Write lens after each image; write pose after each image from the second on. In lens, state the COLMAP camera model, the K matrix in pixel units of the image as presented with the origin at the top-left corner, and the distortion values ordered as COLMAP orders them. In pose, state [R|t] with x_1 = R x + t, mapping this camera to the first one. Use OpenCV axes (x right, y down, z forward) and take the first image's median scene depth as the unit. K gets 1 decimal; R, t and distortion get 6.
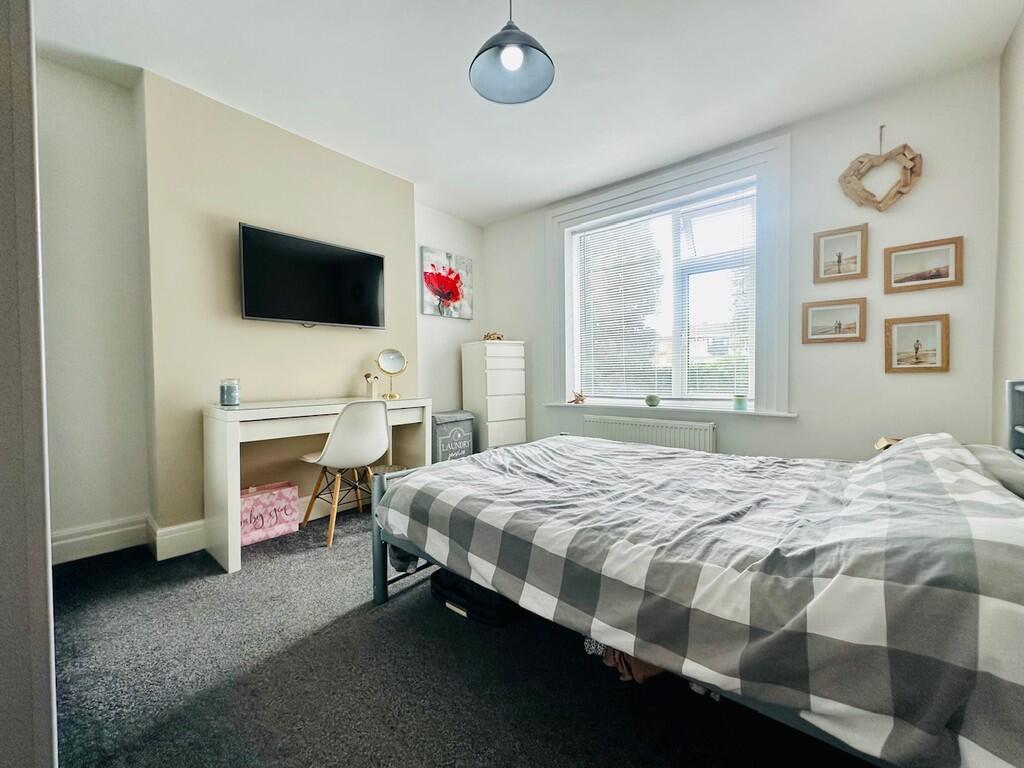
lens RADIAL K [[407.4, 0, 512.0], [0, 407.4, 384.0], [0, 0, 1]] dist [-0.001347, -0.000511]
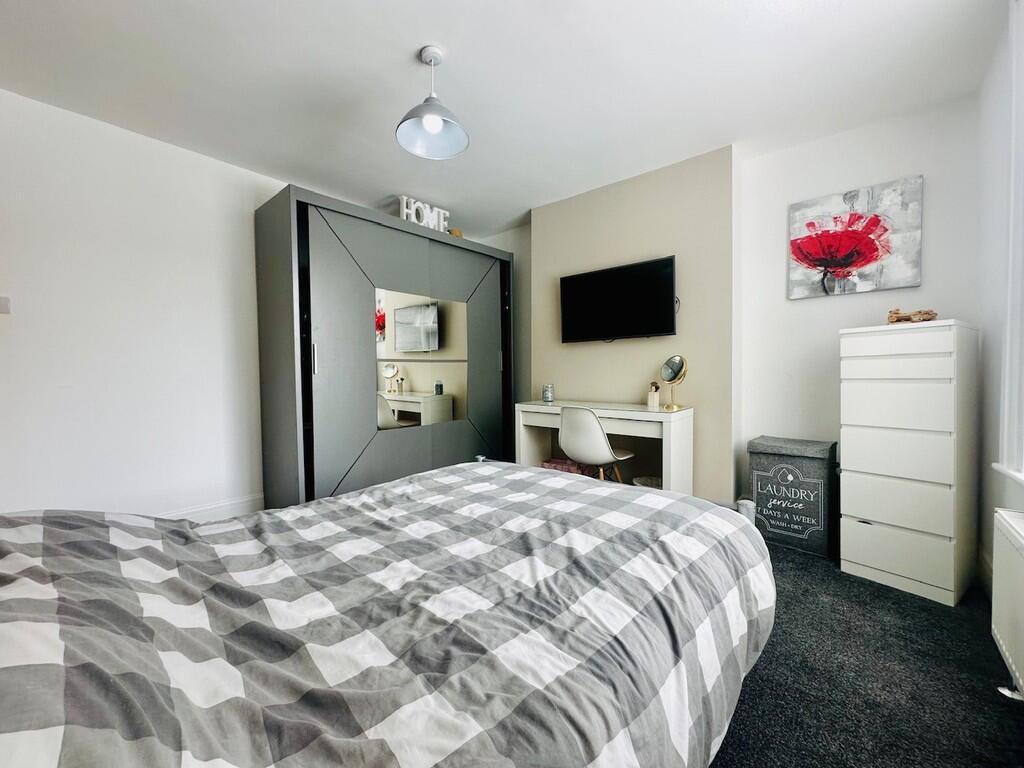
lens RADIAL K [[407.4, 0, 512.0], [0, 407.4, 384.0], [0, 0, 1]] dist [-0.001347, -0.000511]
pose [[0.003207, 0.034645, -0.999395, 0.490236], [-0.022045, 0.999159, 0.034566, -0.036951], [0.999752, 0.021921, 0.003969, 0.499961]]
